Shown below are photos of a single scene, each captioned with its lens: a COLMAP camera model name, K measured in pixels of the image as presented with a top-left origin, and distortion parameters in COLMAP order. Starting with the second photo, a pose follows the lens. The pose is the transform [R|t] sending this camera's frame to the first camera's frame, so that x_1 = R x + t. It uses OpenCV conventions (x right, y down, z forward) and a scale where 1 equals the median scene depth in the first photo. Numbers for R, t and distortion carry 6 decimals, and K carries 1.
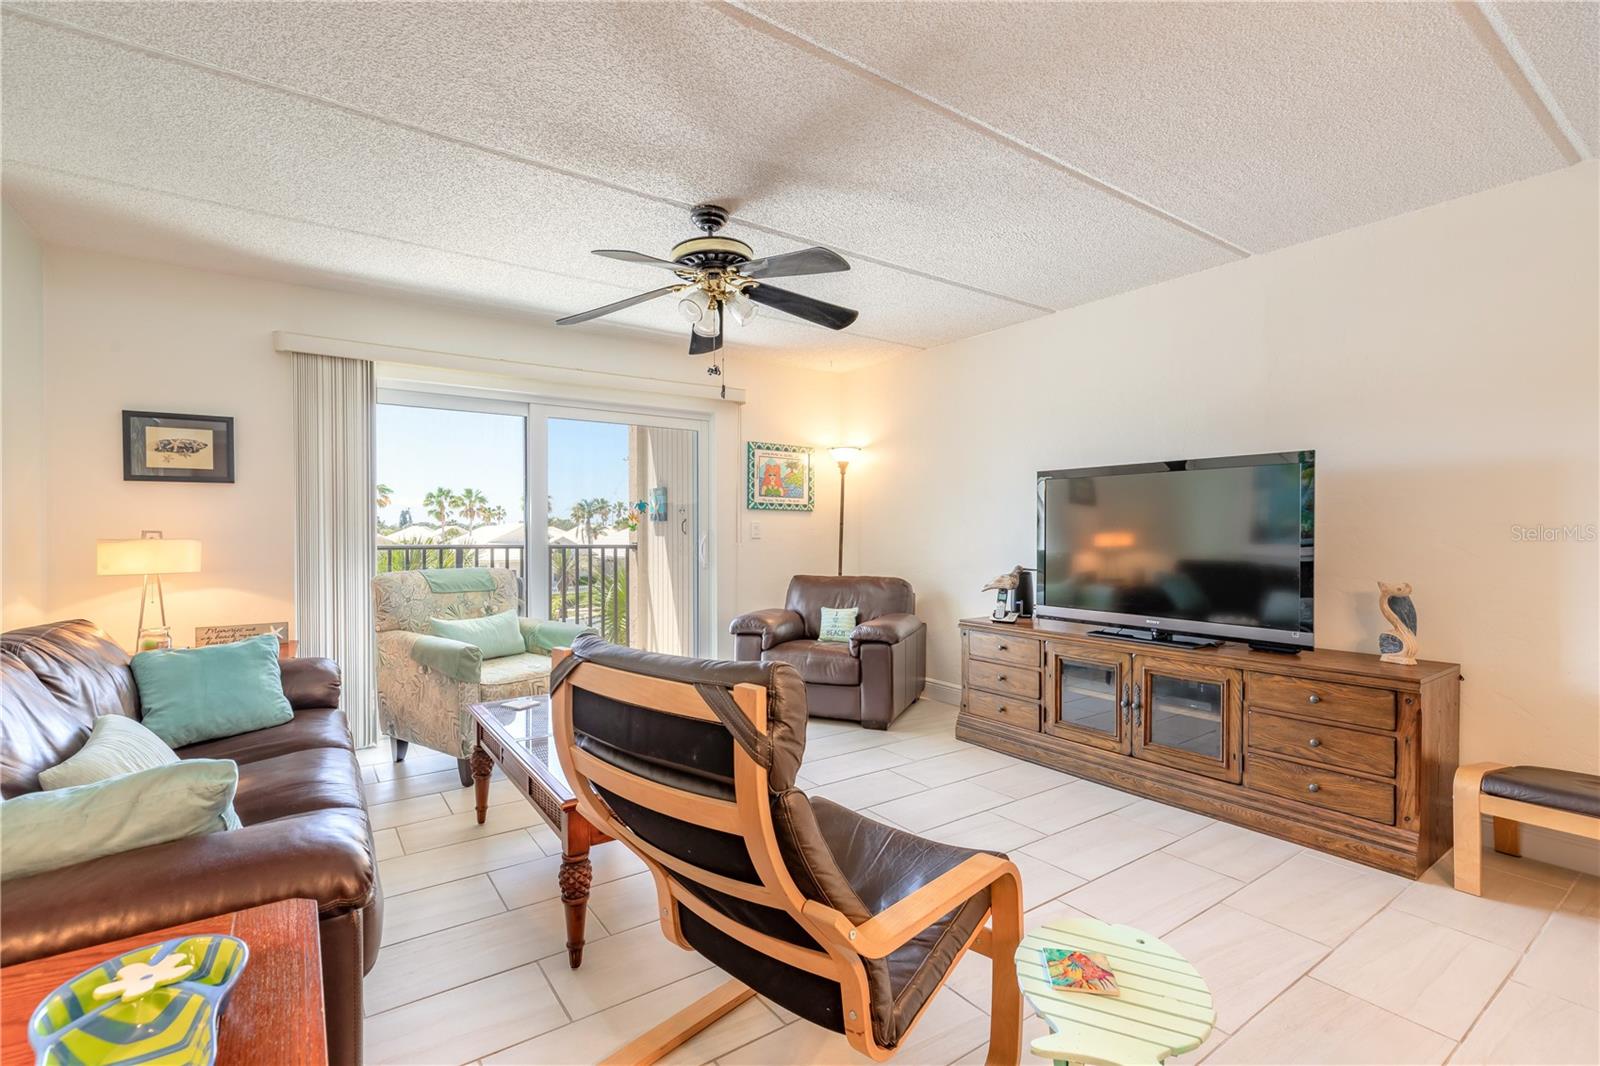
lens RADIAL K [[725.1, 0, 794.5], [0, 725.1, 533.7], [0, 0, 1]] dist [0.006377, -0.001503]
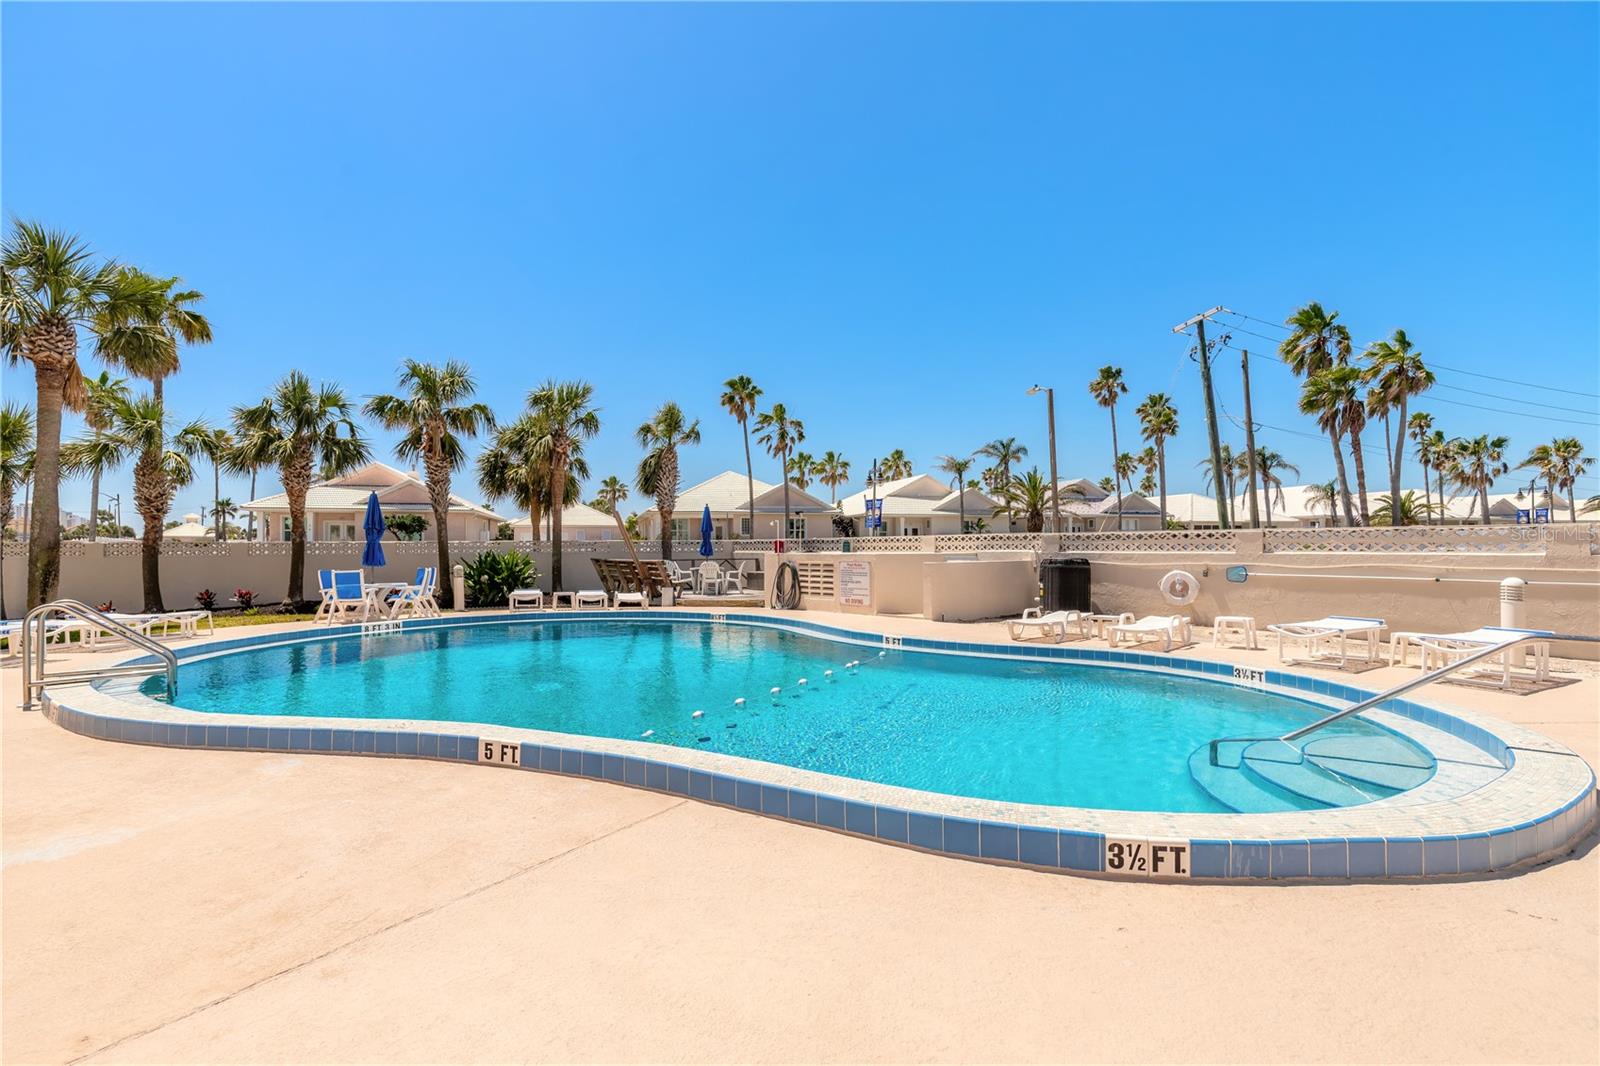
lens RADIAL K [[725.1, 0, 791.2], [0, 725.1, 535.7], [0, 0, 1]] dist [0.006377, -0.001503]
pose [[0.942970, -0.012581, -0.332639, -2.724513], [0.006449, 0.999788, -0.019530, 0.855875], [0.332814, 0.016271, 0.942852, 1.736621]]
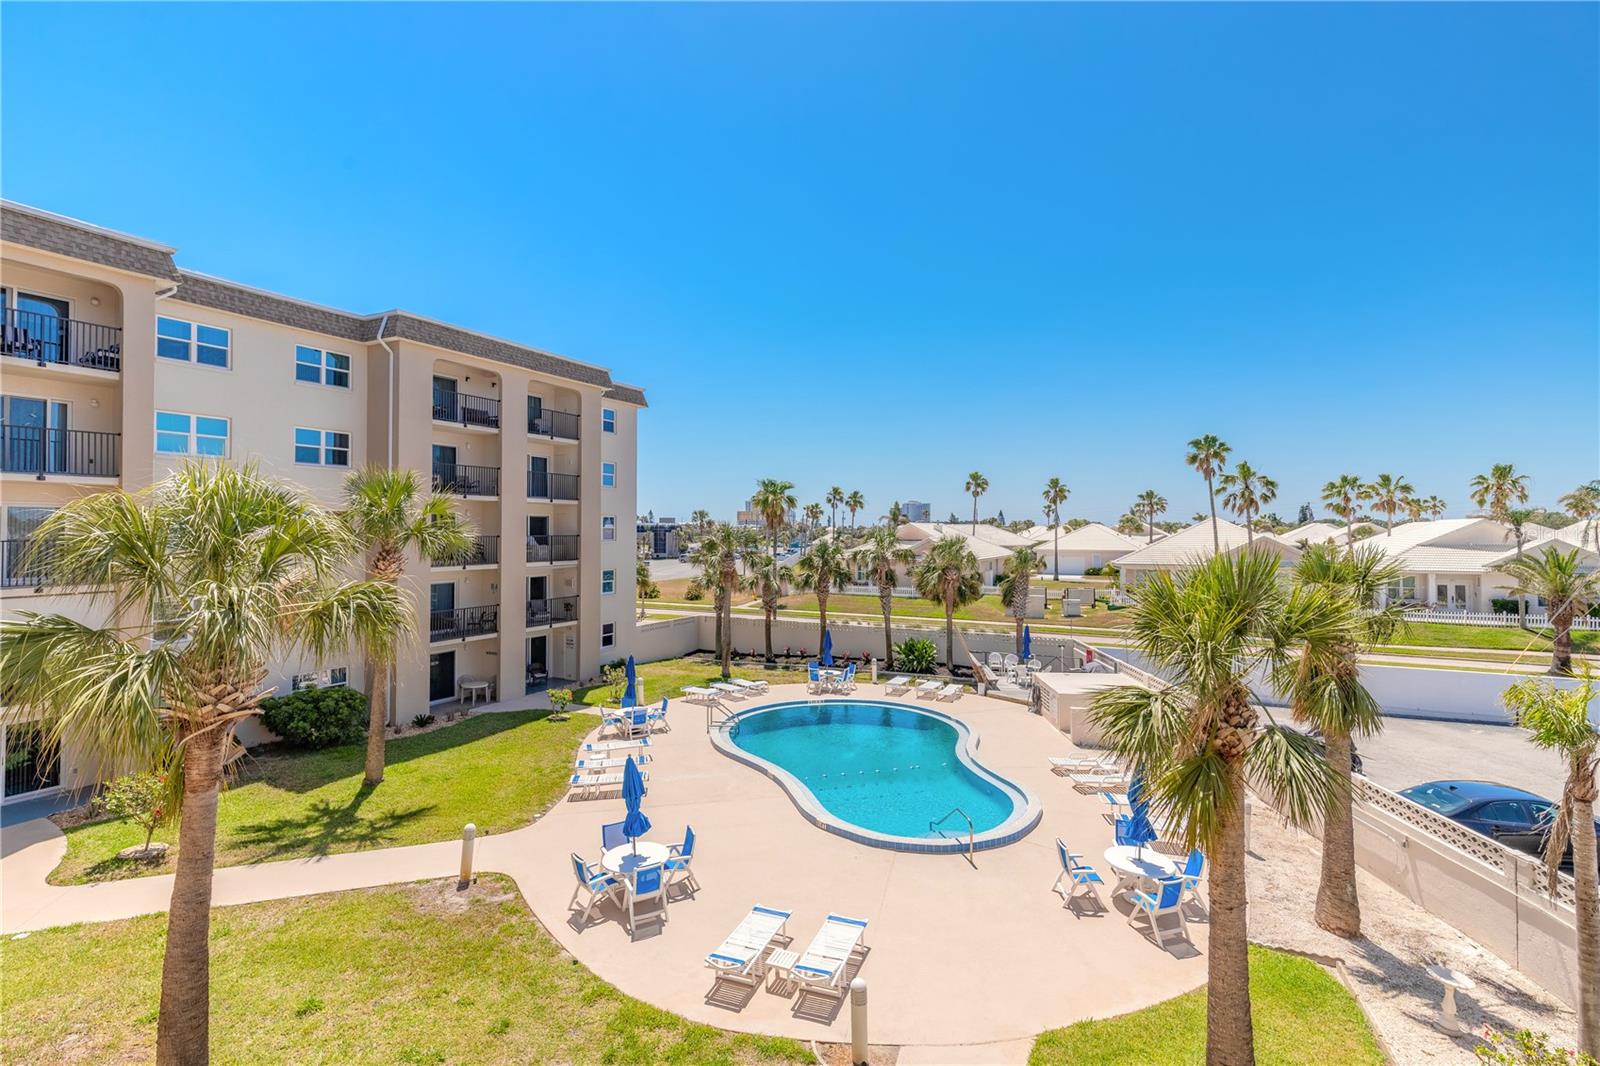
lens RADIAL K [[725.1, 0, 792.4], [0, 725.1, 526.3], [0, 0, 1]] dist [0.006377, -0.001503]
pose [[0.444537, -0.004790, -0.895747, -0.399339], [-0.001031, 0.999982, -0.005860, -0.015296], [0.895760, 0.003529, 0.444525, 1.052509]]
